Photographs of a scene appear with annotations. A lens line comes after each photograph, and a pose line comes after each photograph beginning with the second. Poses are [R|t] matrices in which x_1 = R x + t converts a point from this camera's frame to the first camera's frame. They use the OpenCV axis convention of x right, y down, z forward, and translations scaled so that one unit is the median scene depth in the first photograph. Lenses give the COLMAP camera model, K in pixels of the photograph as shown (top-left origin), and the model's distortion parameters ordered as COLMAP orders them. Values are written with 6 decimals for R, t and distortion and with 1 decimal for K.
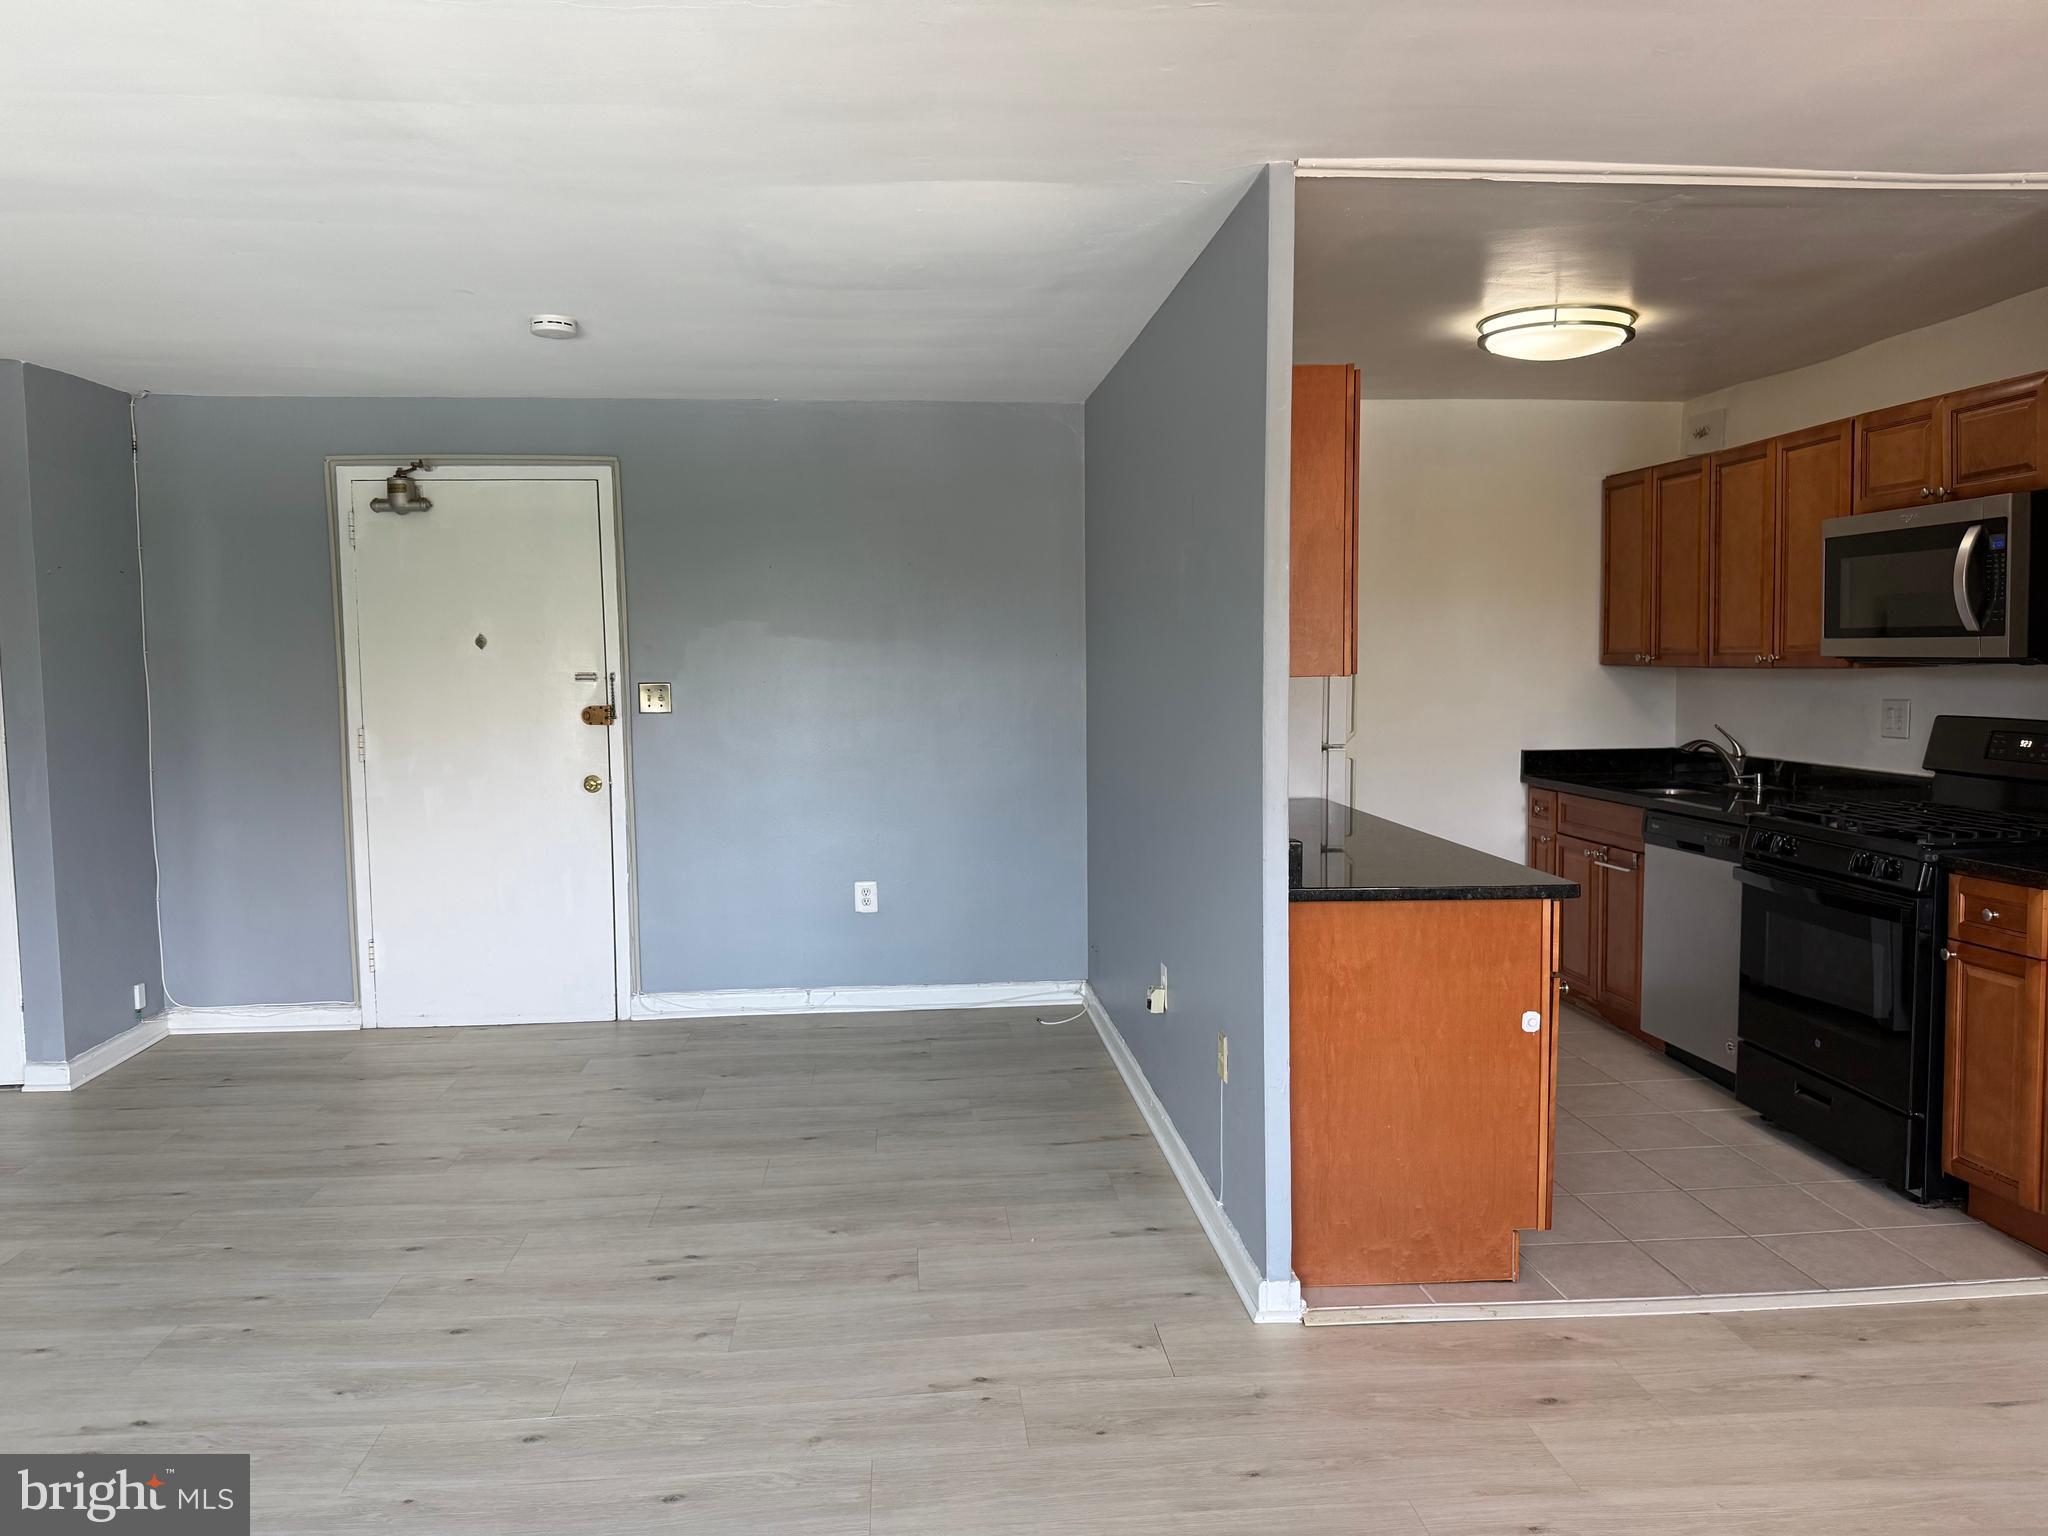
lens RADIAL K [[1444.8, 0, 1032.3], [0, 1444.8, 752.5], [0, 0, 1]] dist [0.047154, -0.045904]
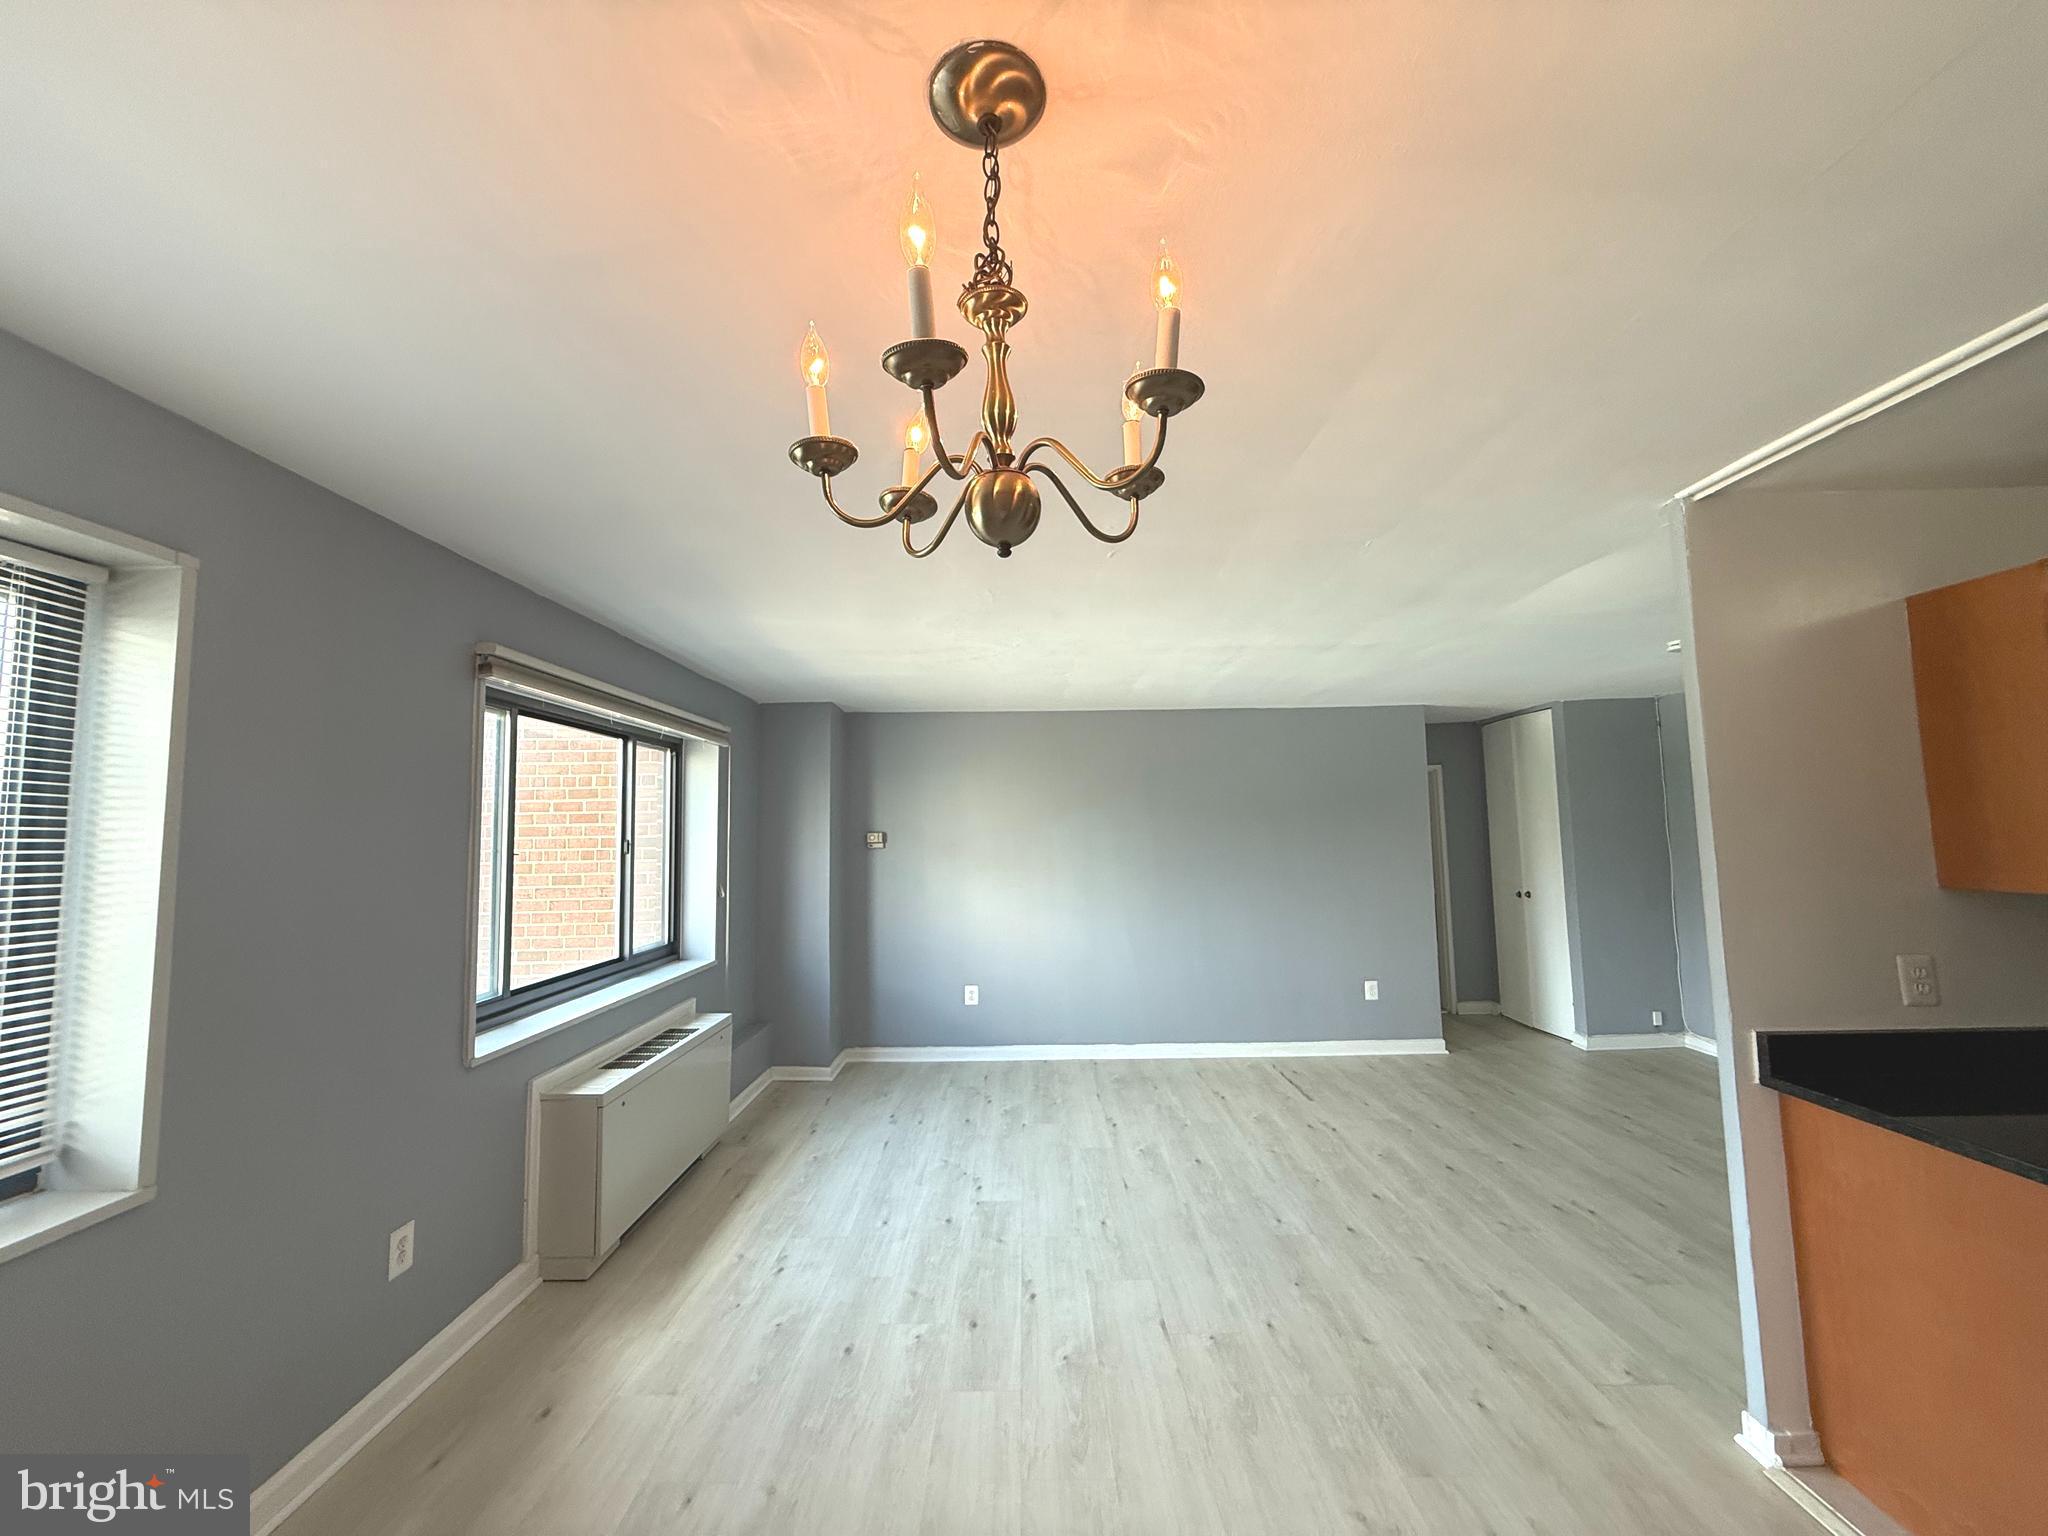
lens RADIAL K [[835.2, 0, 1028.6], [0, 835.2, 759.0], [0, 0, 1]] dist [0.015655, 0.000803]
pose [[-0.071390, -0.075417, -0.994593, 0.659964], [-0.048405, 0.996225, -0.072067, -0.057263], [0.996273, 0.042998, -0.074771, 0.327796]]
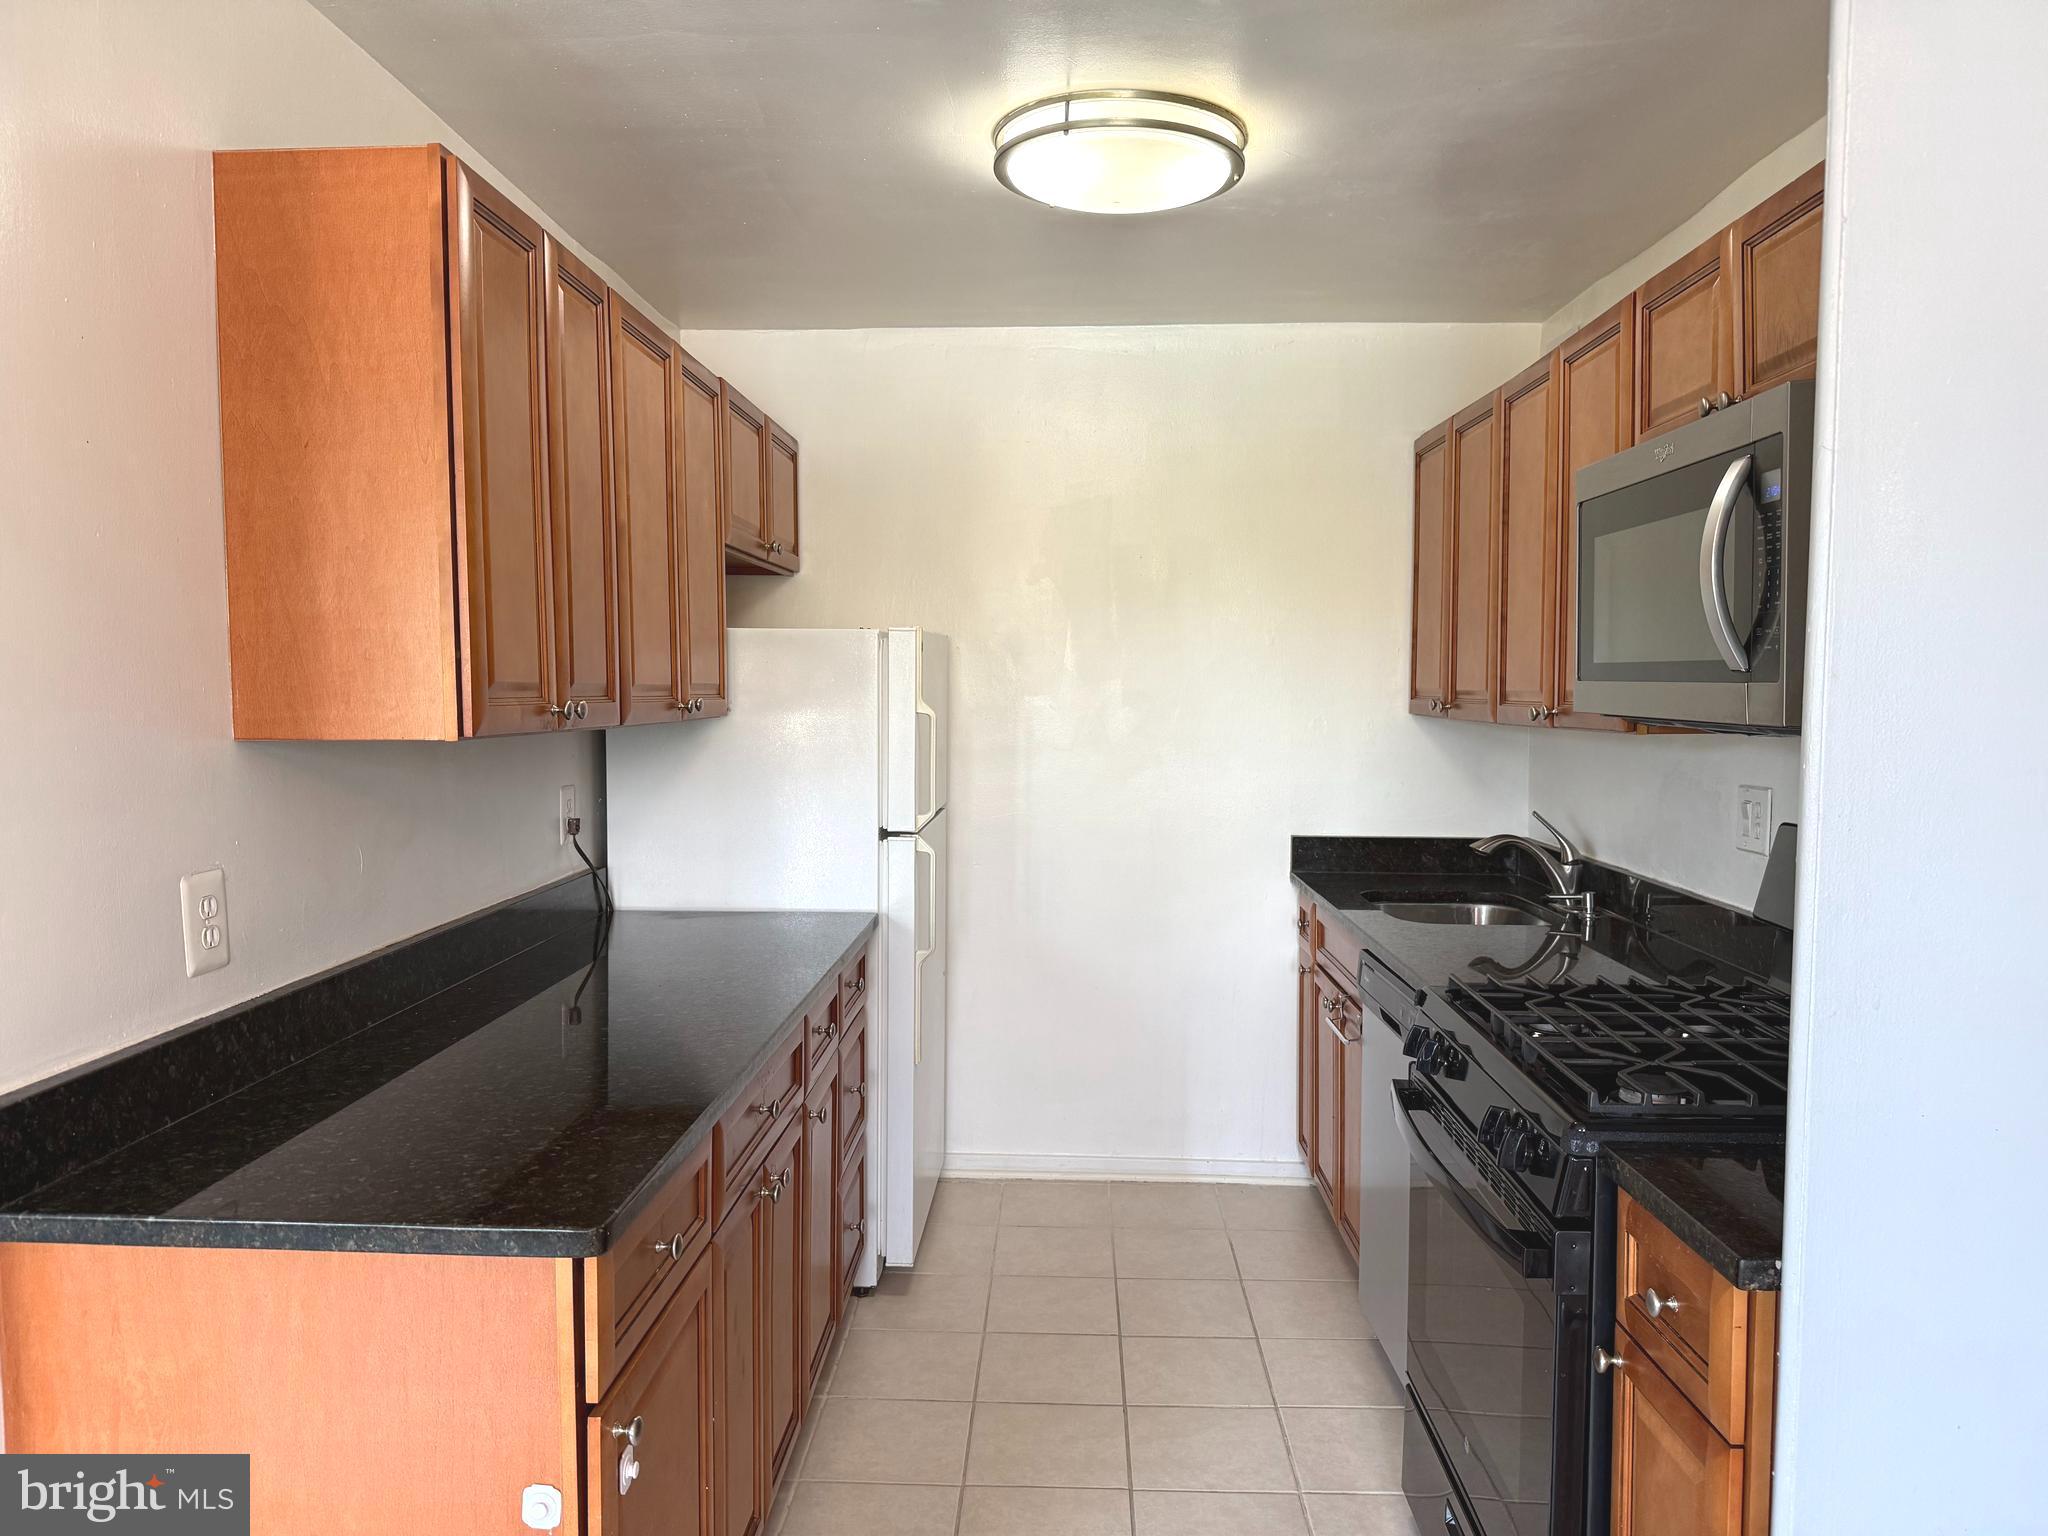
lens RADIAL K [[1444.8, 0, 1002.9], [0, 1444.8, 773.5], [0, 0, 1]] dist [0.047154, -0.045904]
pose [[0.990710, 0.020133, -0.134494, 0.407453], [-0.020909, 0.999772, -0.004359, -0.036124], [0.134375, 0.007130, 0.990905, 0.419582]]
